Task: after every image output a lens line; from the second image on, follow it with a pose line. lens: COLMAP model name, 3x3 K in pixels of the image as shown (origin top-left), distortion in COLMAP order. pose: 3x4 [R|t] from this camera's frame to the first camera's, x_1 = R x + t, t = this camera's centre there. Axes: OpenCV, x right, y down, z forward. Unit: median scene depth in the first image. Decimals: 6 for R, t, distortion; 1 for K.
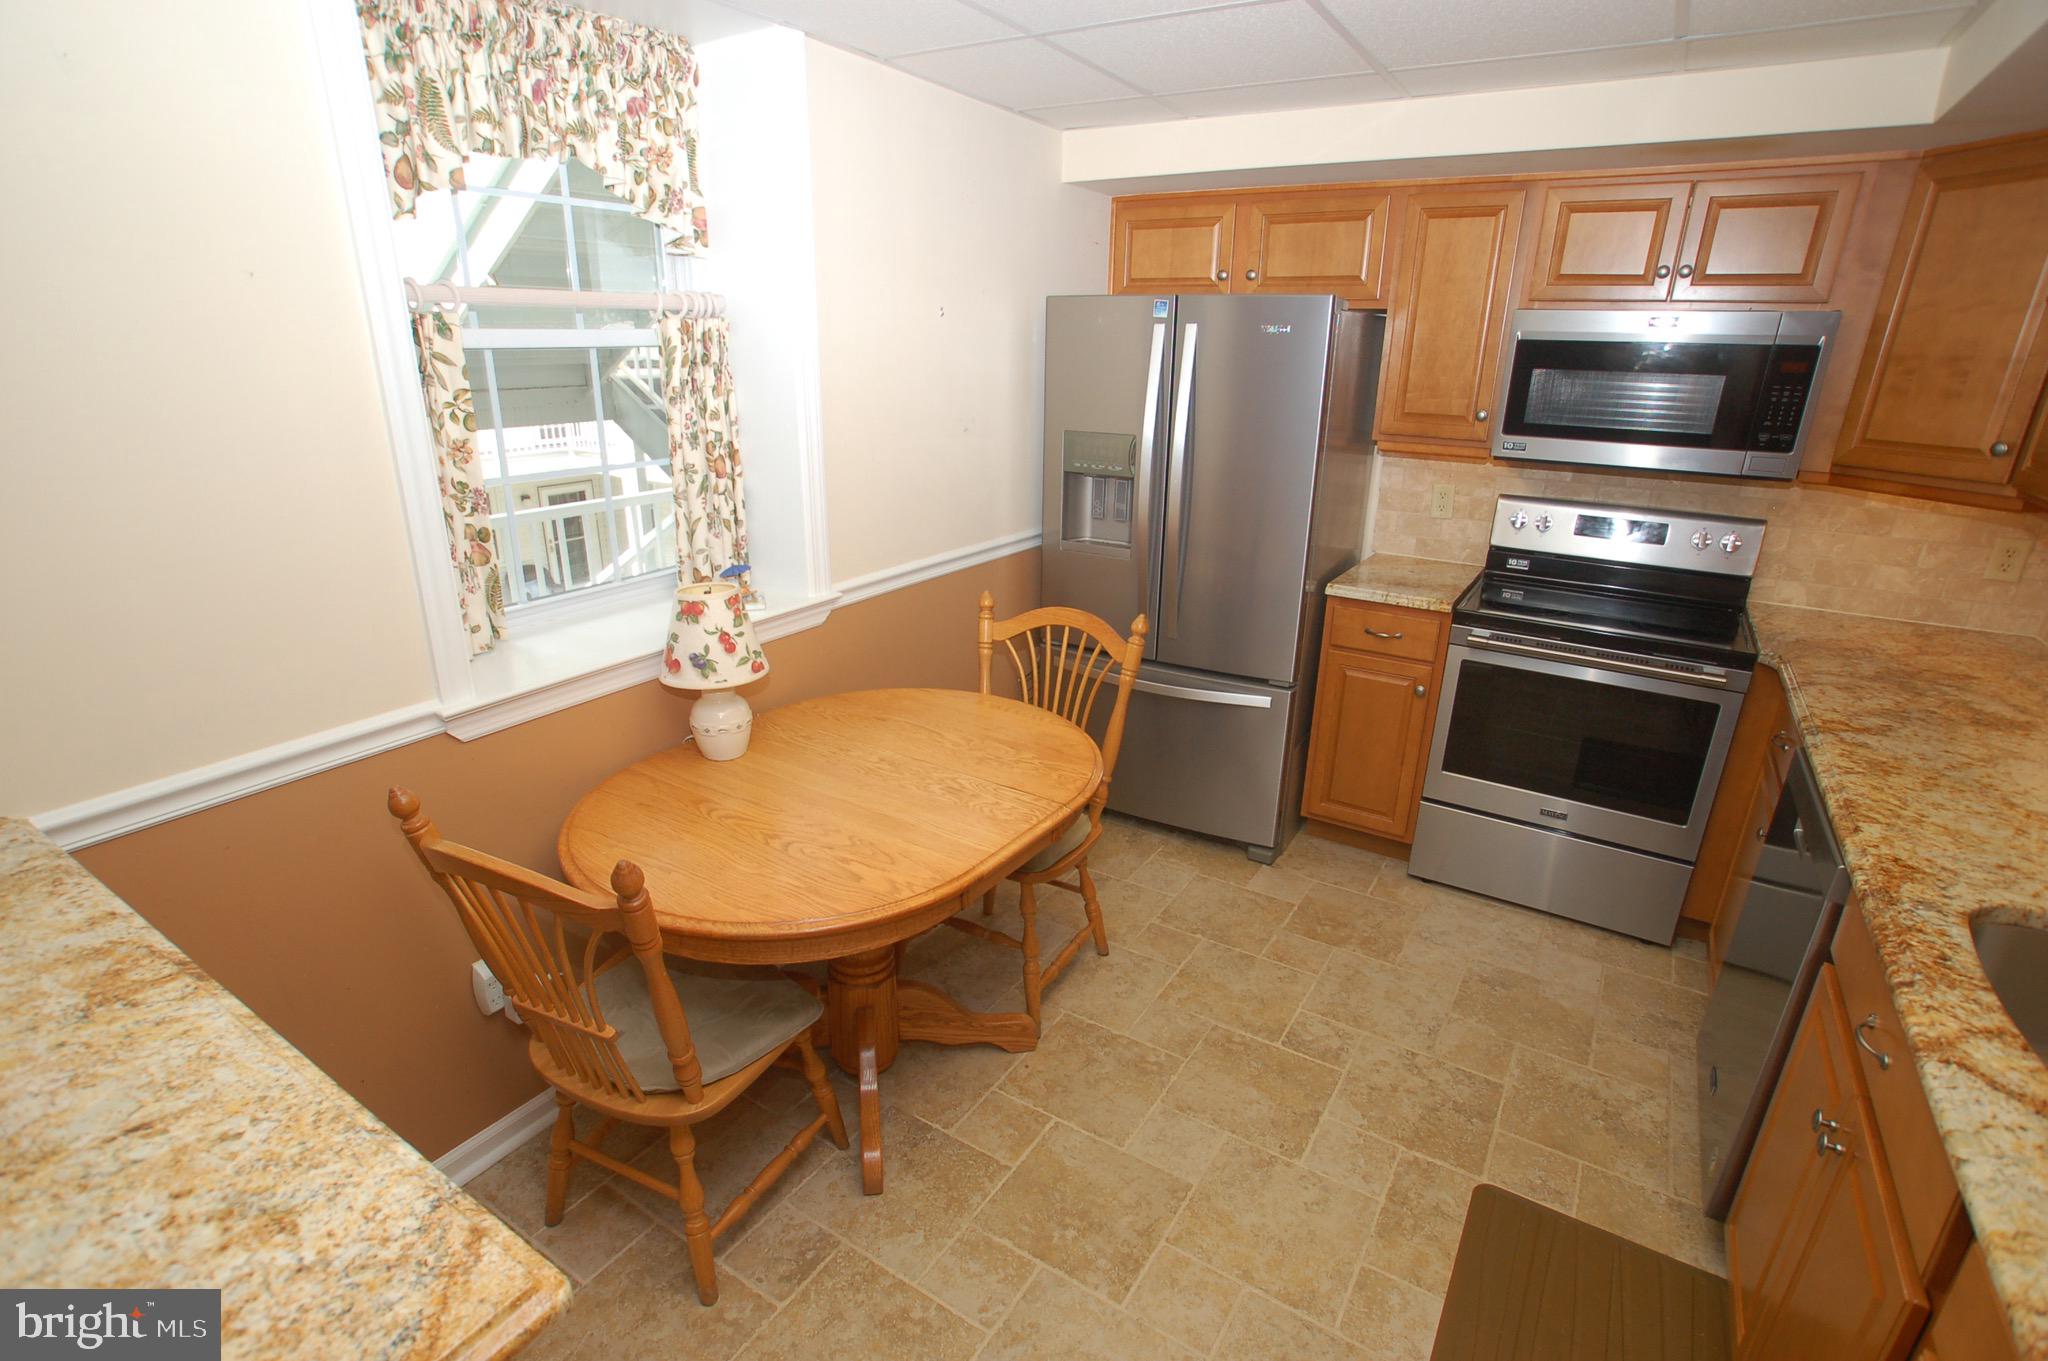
lens RADIAL K [[975.8, 0, 1025.1], [0, 975.8, 702.9], [0, 0, 1]] dist [-0.072551, 0.030687]
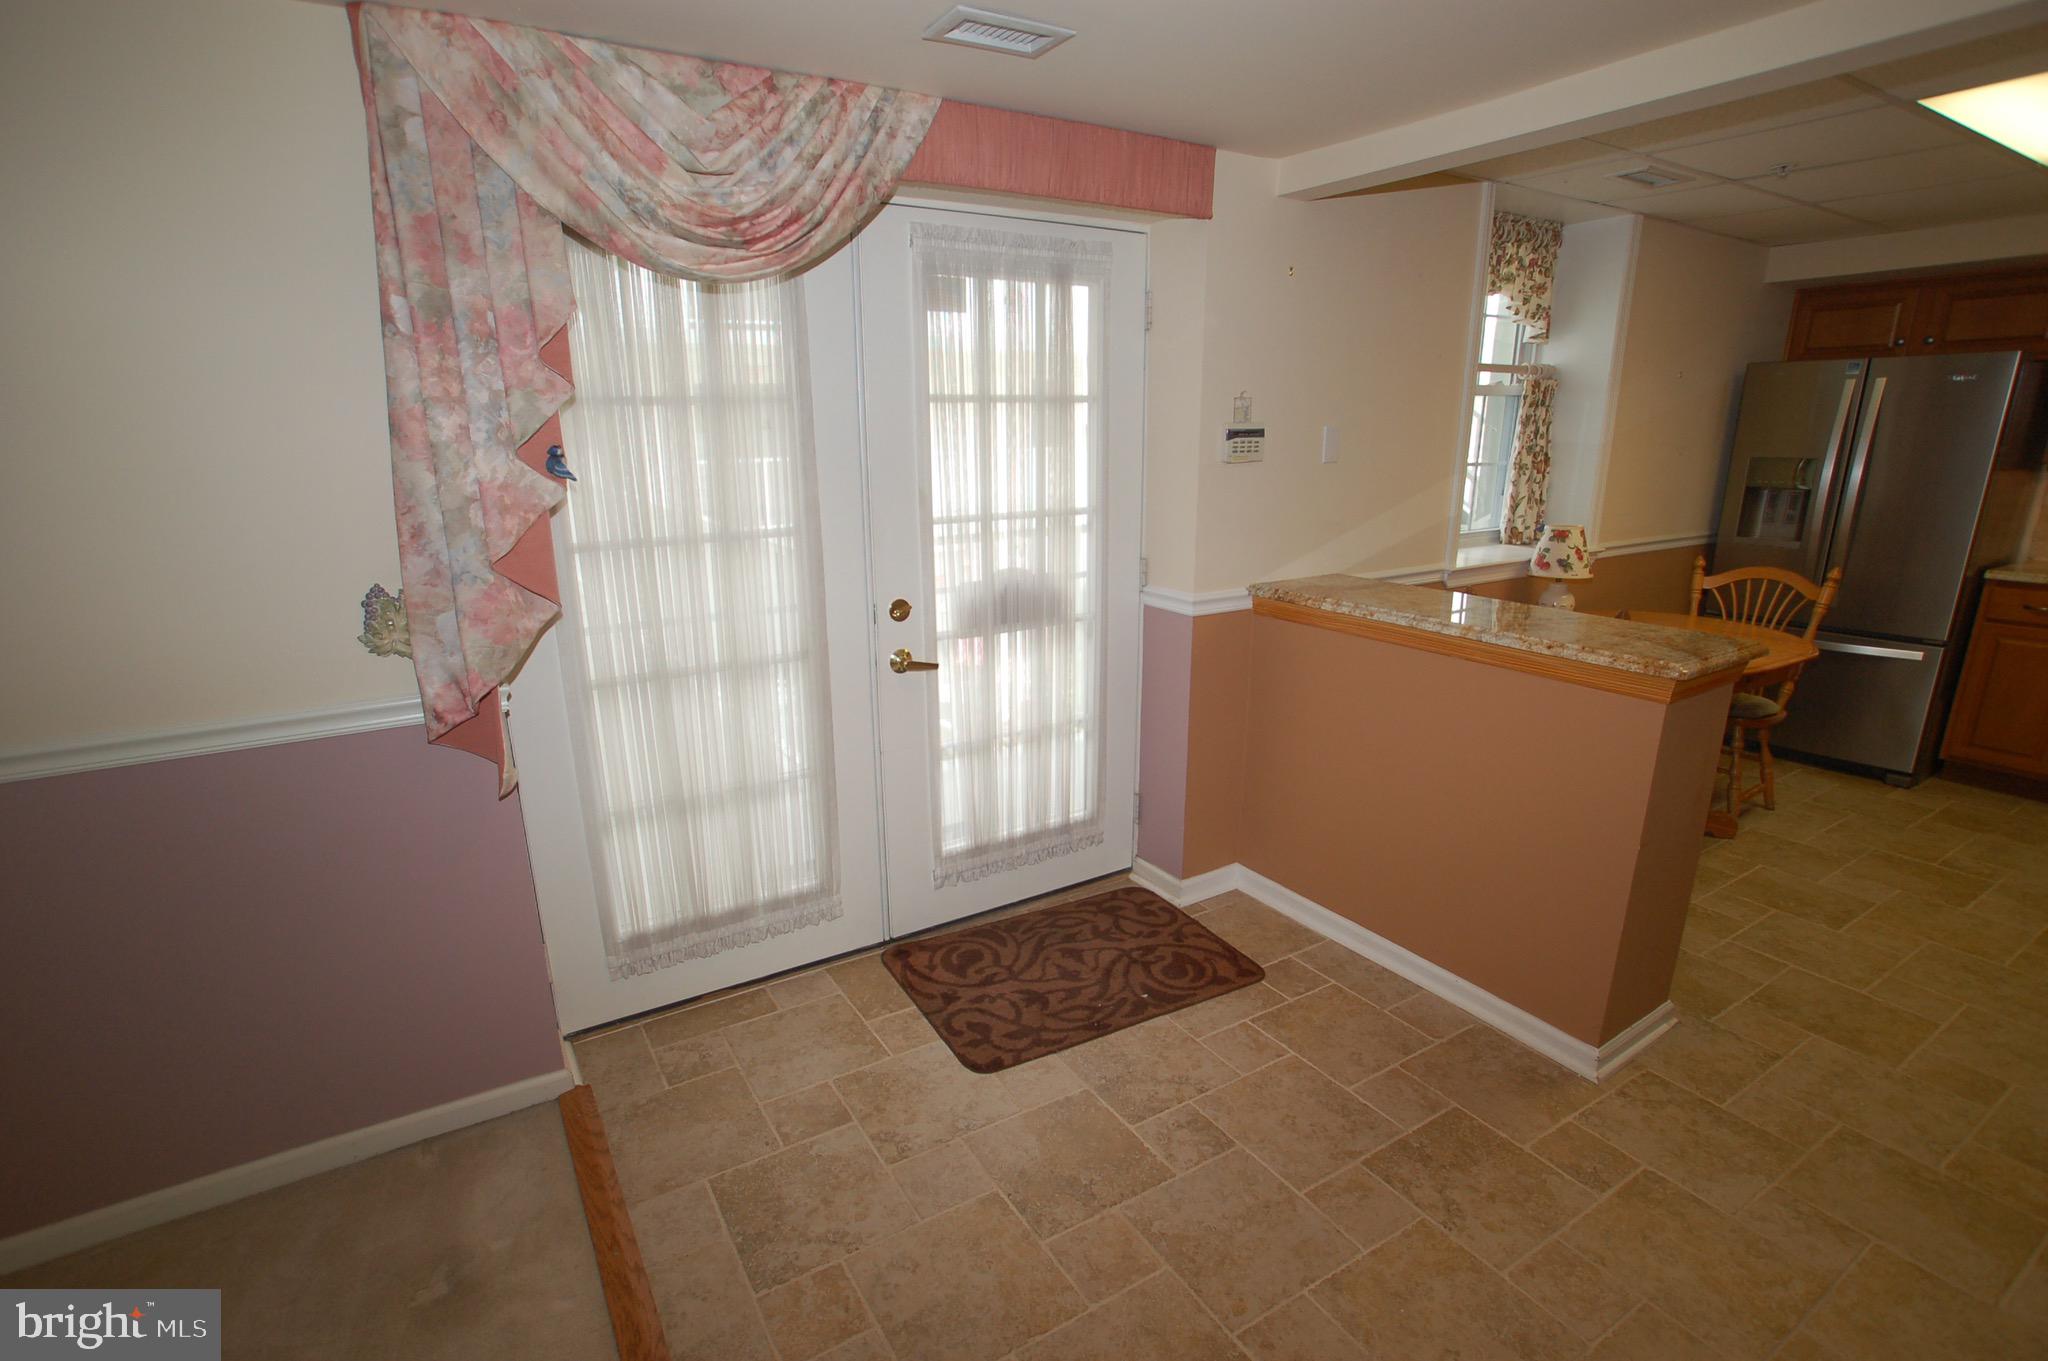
lens RADIAL K [[975.8, 0, 1025.1], [0, 975.8, 702.9], [0, 0, 1]] dist [-0.072551, 0.030687]
pose [[0.900389, 0.097695, -0.423976, -0.355674], [-0.130043, 0.990347, -0.047969, 0.332801], [0.415197, 0.098326, 0.904402, -0.770995]]
